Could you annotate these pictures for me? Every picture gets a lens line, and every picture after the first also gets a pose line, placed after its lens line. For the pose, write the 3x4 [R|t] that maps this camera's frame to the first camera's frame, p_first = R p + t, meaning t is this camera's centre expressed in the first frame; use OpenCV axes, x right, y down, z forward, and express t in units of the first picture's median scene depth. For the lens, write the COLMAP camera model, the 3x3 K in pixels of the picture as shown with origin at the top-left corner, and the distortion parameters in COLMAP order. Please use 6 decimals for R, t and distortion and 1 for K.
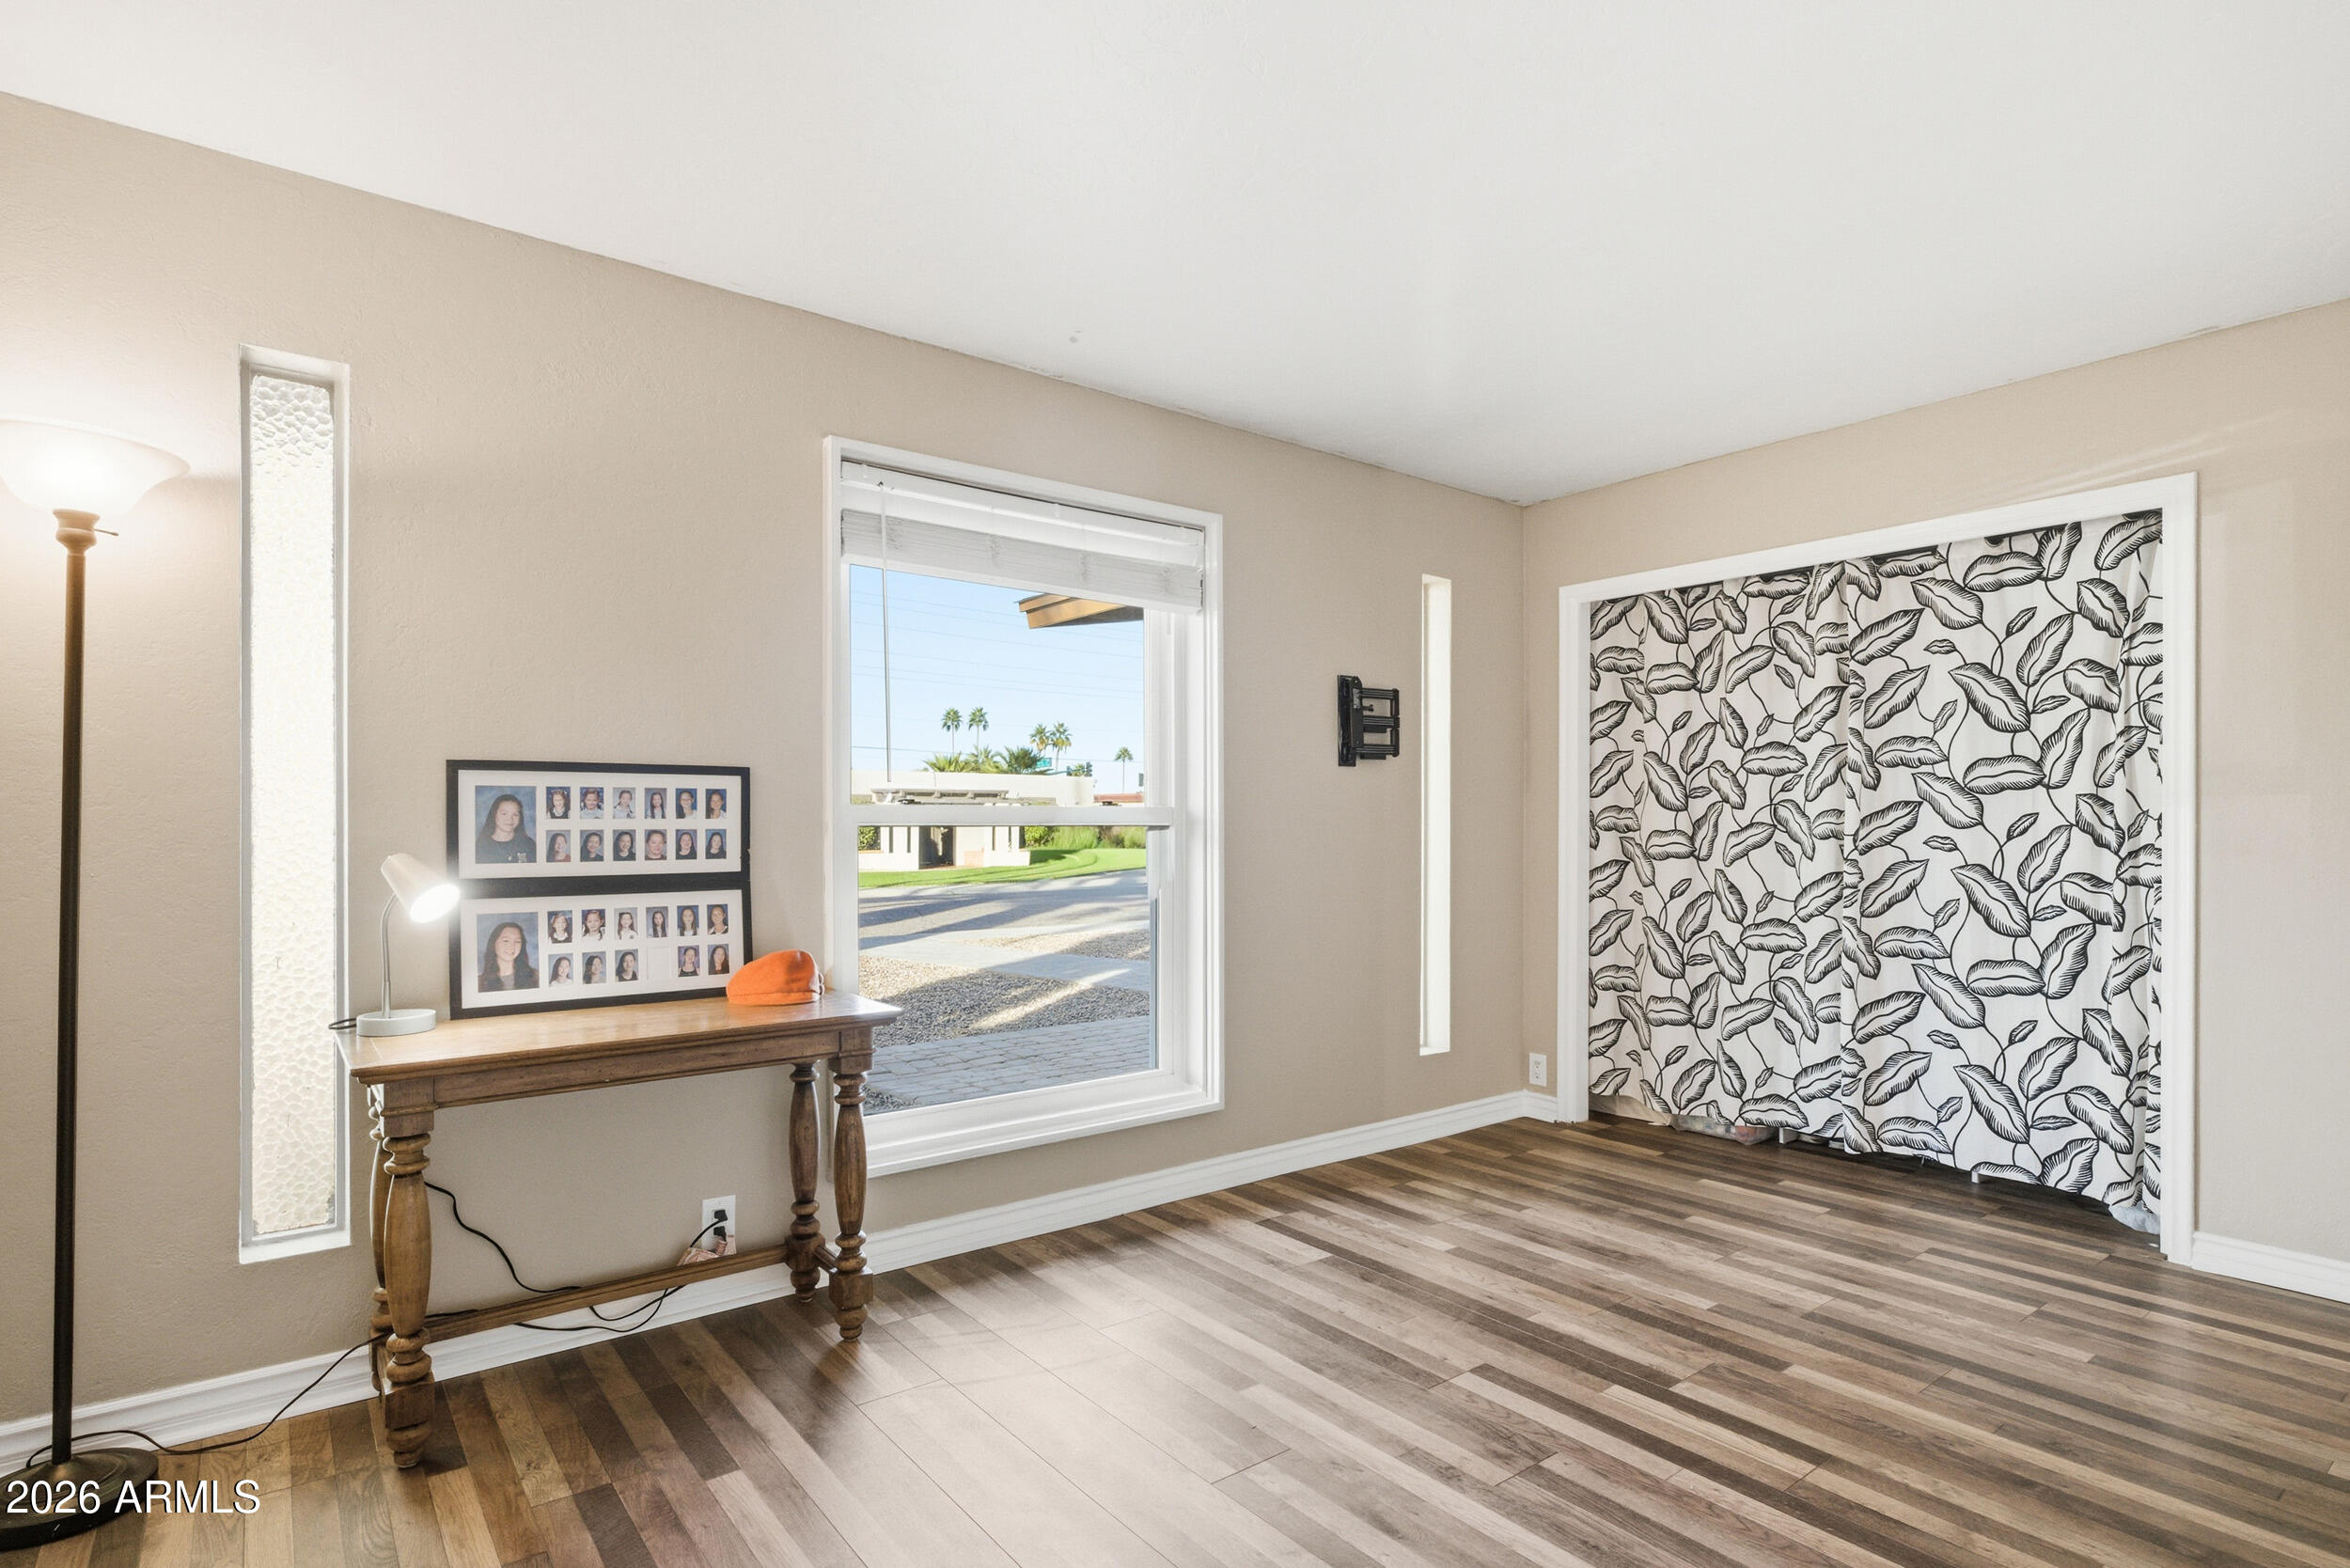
lens RADIAL K [[1167.9, 0, 1181.1], [0, 1167.9, 790.9], [0, 0, 1]] dist [-0.001129, 0.000757]
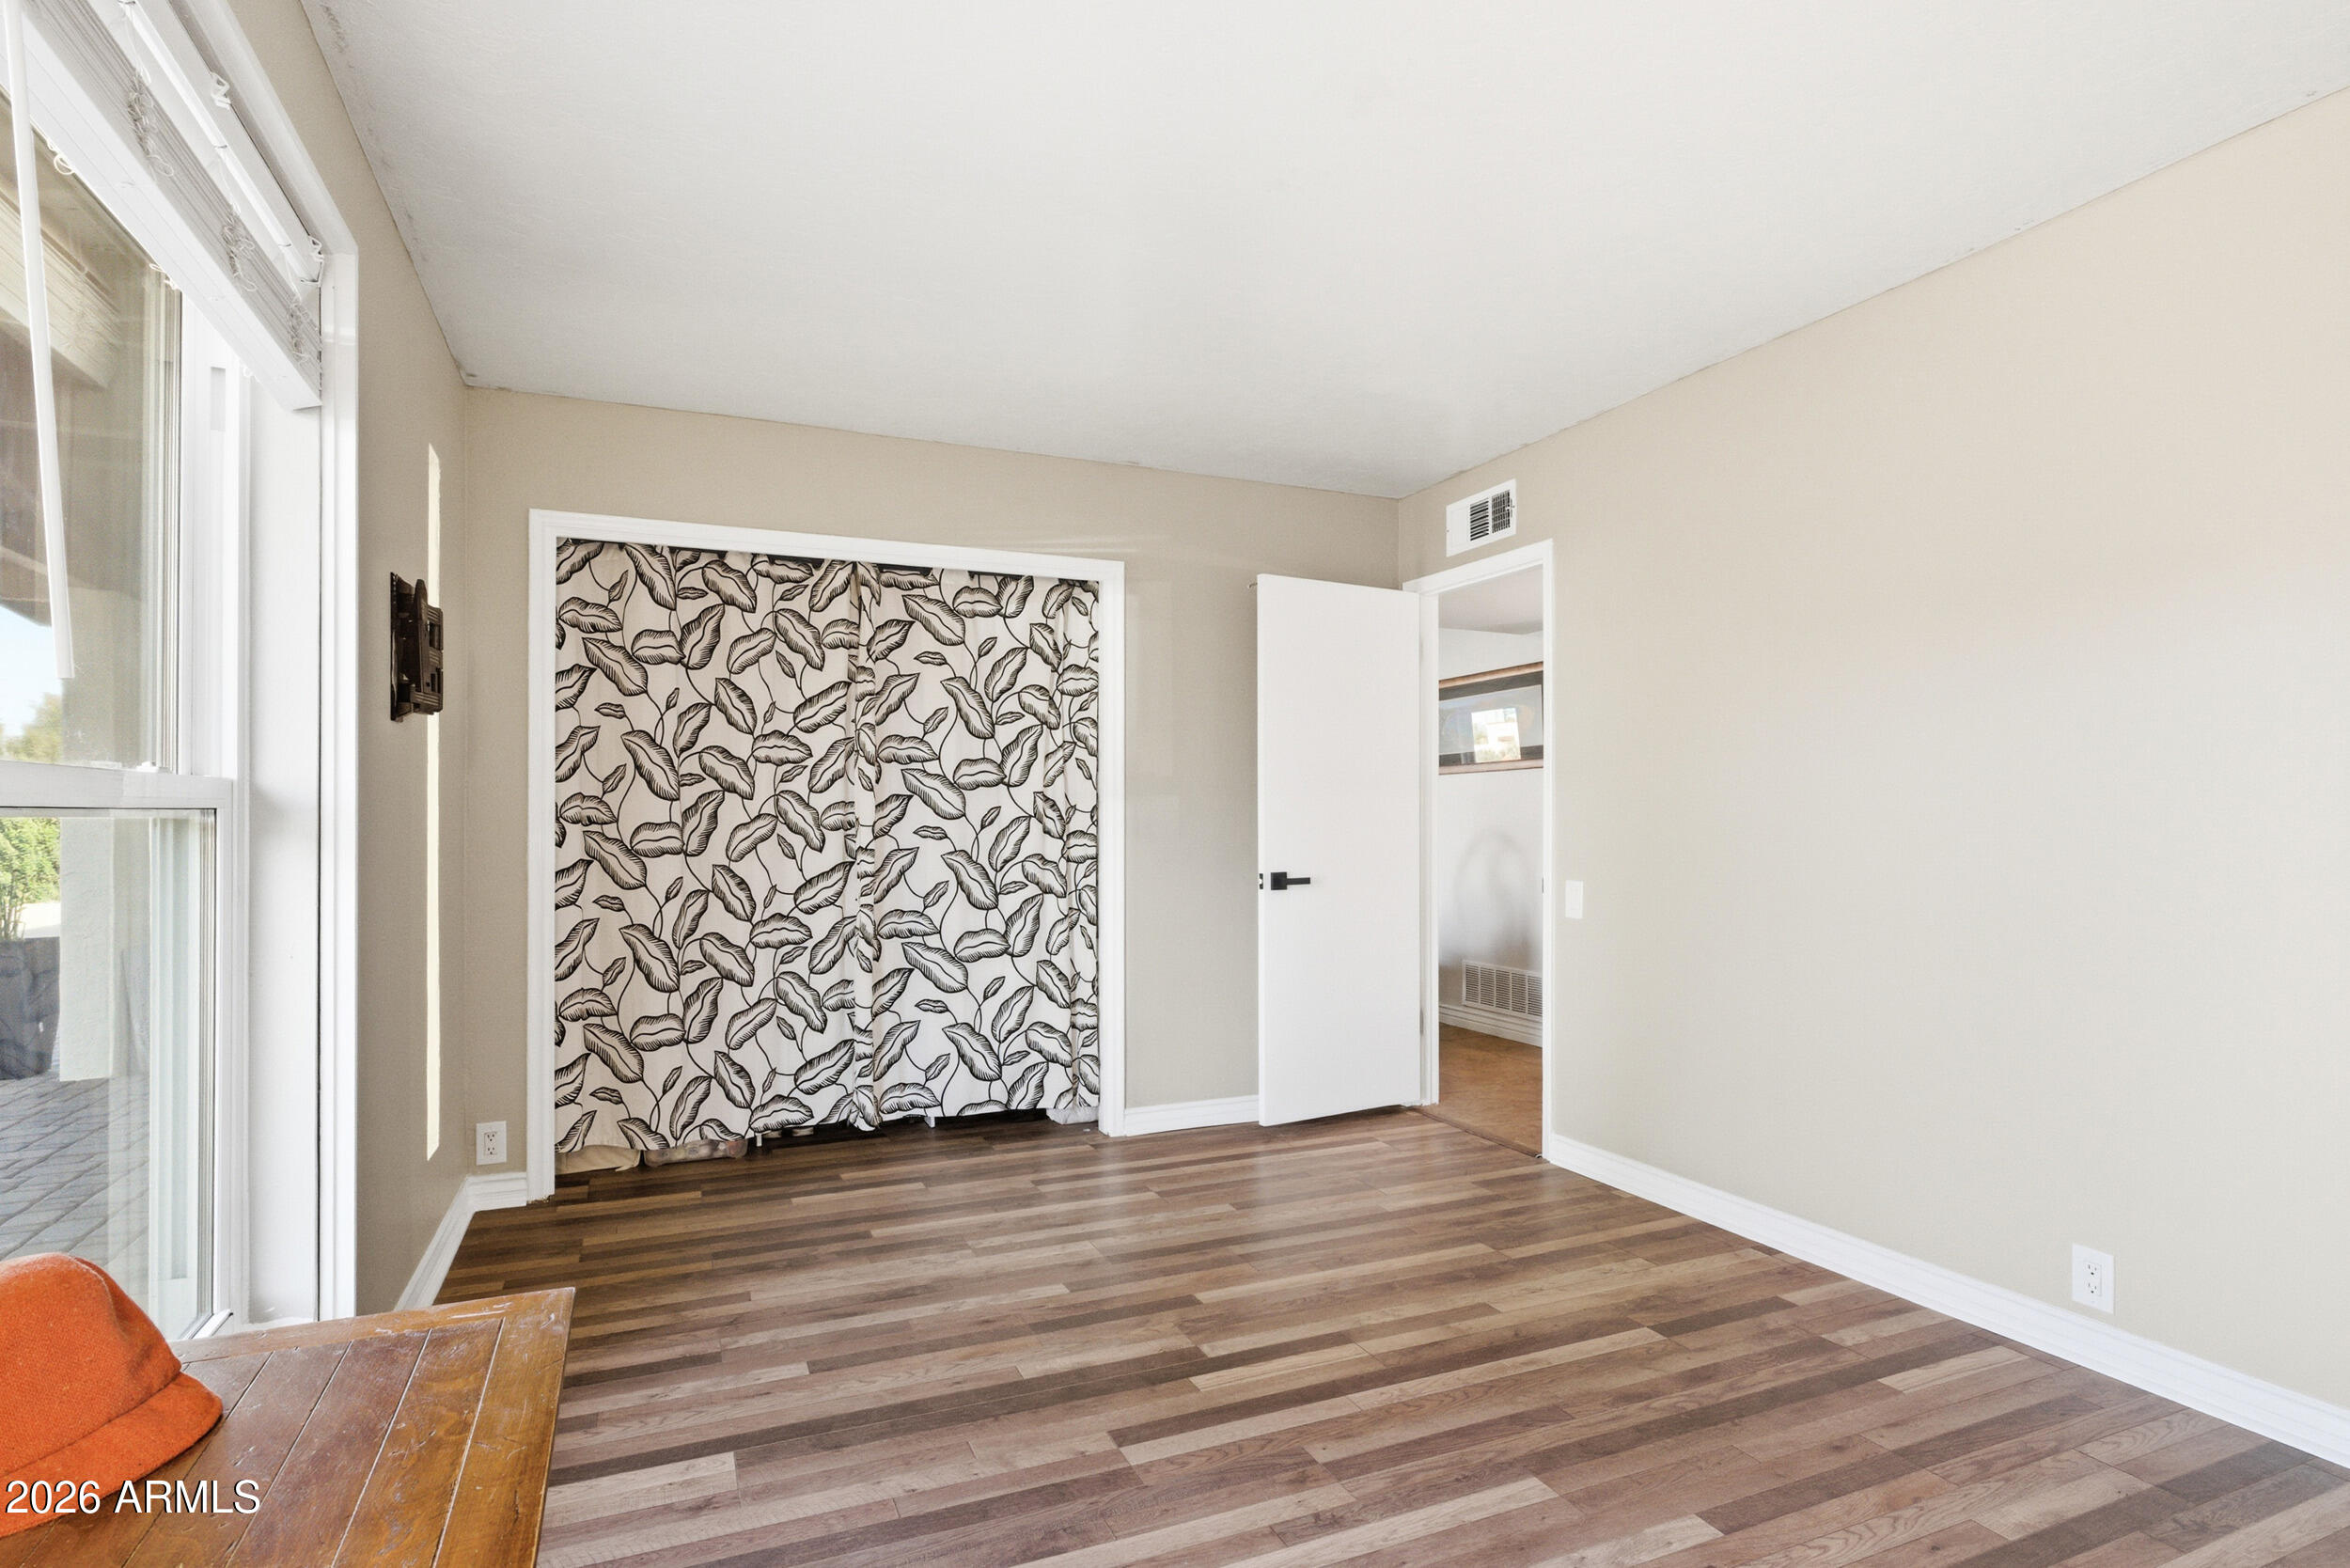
lens RADIAL K [[1167.9, 0, 1181.1], [0, 1167.9, 790.9], [0, 0, 1]] dist [-0.001129, 0.000757]
pose [[0.267484, 0.020544, 0.963343, -0.381681], [-0.027165, 0.999536, -0.013773, 0.013972], [-0.963179, -0.022485, 0.267918, 0.478559]]
